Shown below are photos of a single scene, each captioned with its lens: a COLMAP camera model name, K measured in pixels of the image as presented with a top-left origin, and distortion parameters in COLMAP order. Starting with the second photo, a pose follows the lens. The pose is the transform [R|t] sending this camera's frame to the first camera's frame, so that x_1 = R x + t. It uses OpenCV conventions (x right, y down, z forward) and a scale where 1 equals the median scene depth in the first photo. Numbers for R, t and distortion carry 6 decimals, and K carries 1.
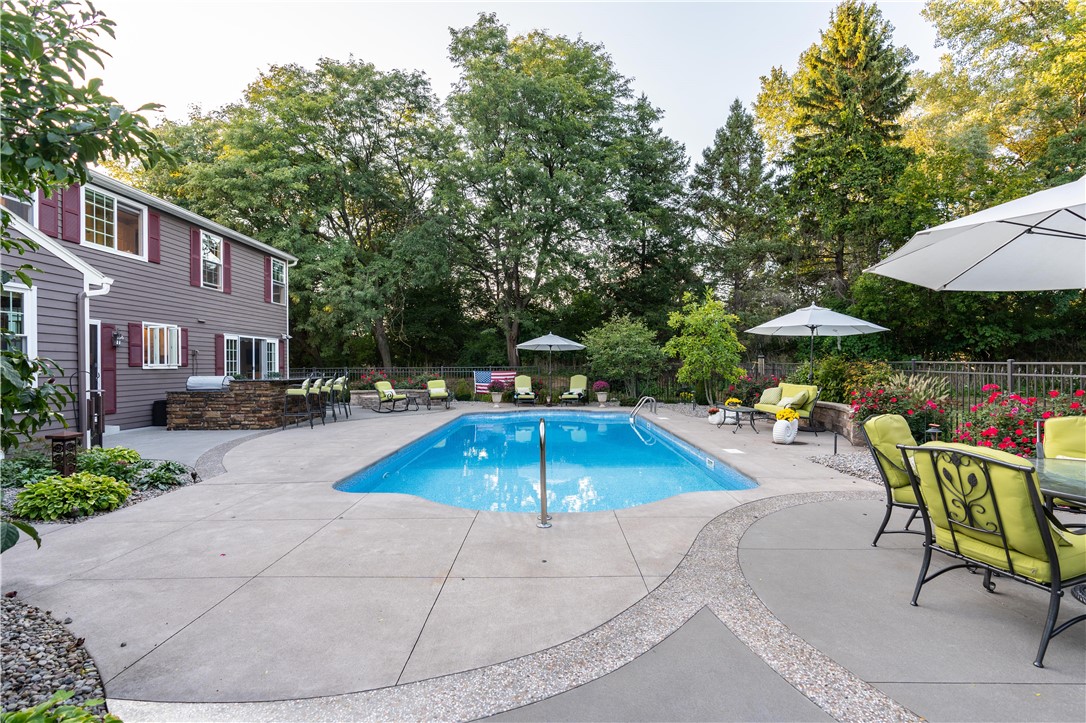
lens RADIAL K [[514.6, 0, 552.4], [0, 514.6, 360.4], [0, 0, 1]] dist [-0.004251, -0.000048]
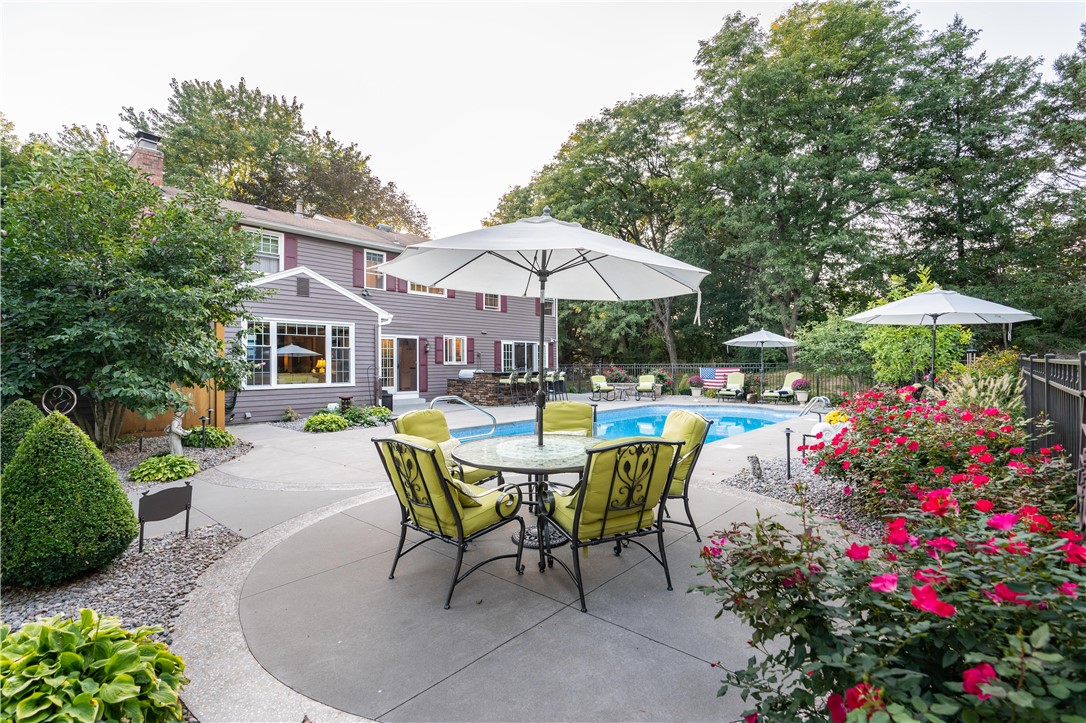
lens RADIAL K [[514.6, 0, 552.4], [0, 514.6, 360.4], [0, 0, 1]] dist [-0.004251, -0.000048]
pose [[0.758651, -0.002166, -0.651494, 0.242479], [0.007245, 0.999961, 0.005112, -0.001299], [0.651457, -0.008598, 0.758637, -0.000983]]
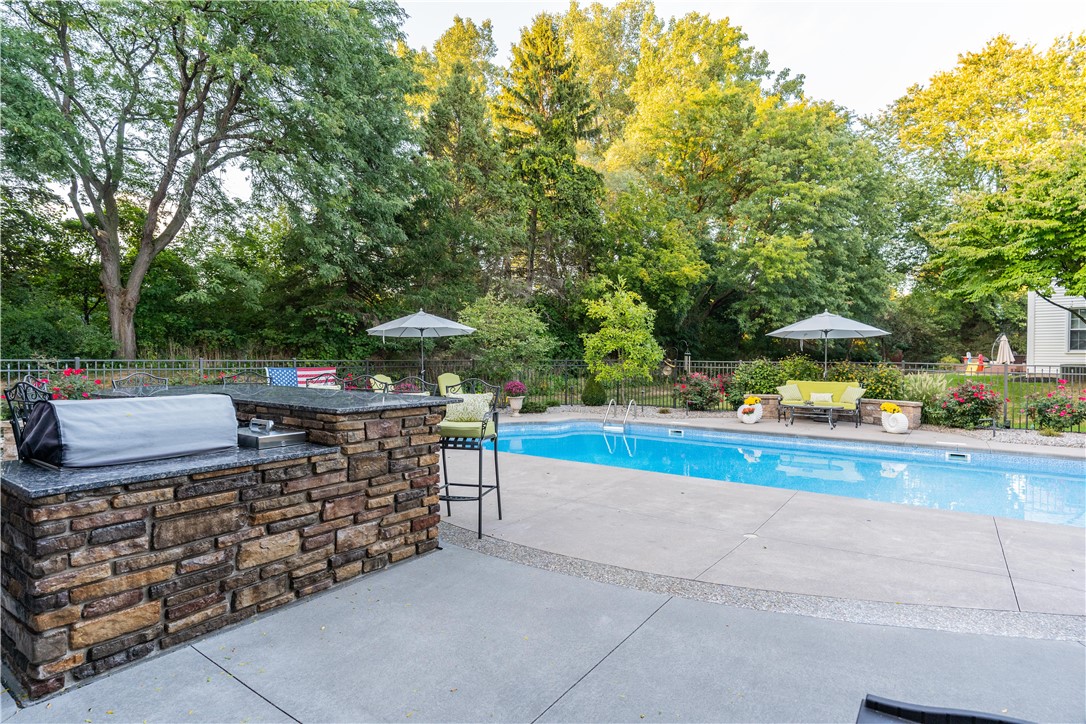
lens RADIAL K [[564.6, 0, 543.0], [0, 564.6, 362.0], [0, 0, 1]] dist [-0.002011, -0.000133]
pose [[0.580863, 0.005395, 0.813983, -0.363498], [-0.019595, 0.999781, 0.007357, 0.004019], [-0.813765, -0.020223, 0.580842, 0.328900]]
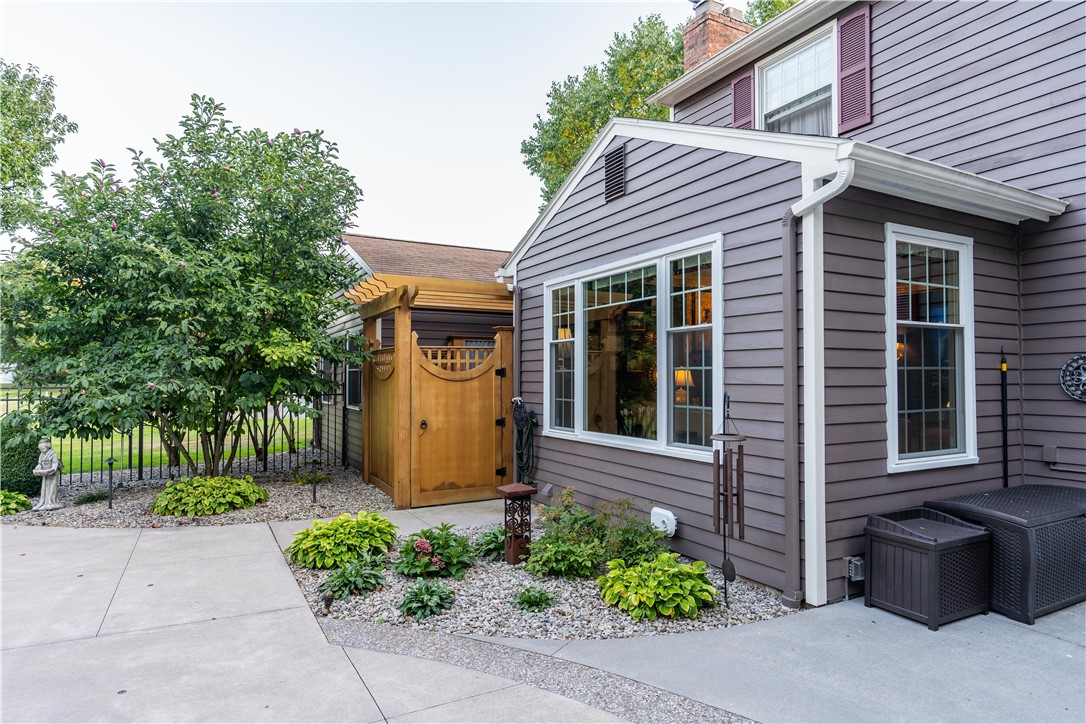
lens RADIAL K [[629.3, 0, 543.0], [0, 629.3, 362.0], [0, 0, 1]] dist [0.004227, 0.001207]
pose [[-0.876586, -0.003793, -0.481231, -0.149907], [0.014160, 0.999333, -0.033669, 0.003201], [0.481037, -0.036328, -0.875947, 0.418428]]
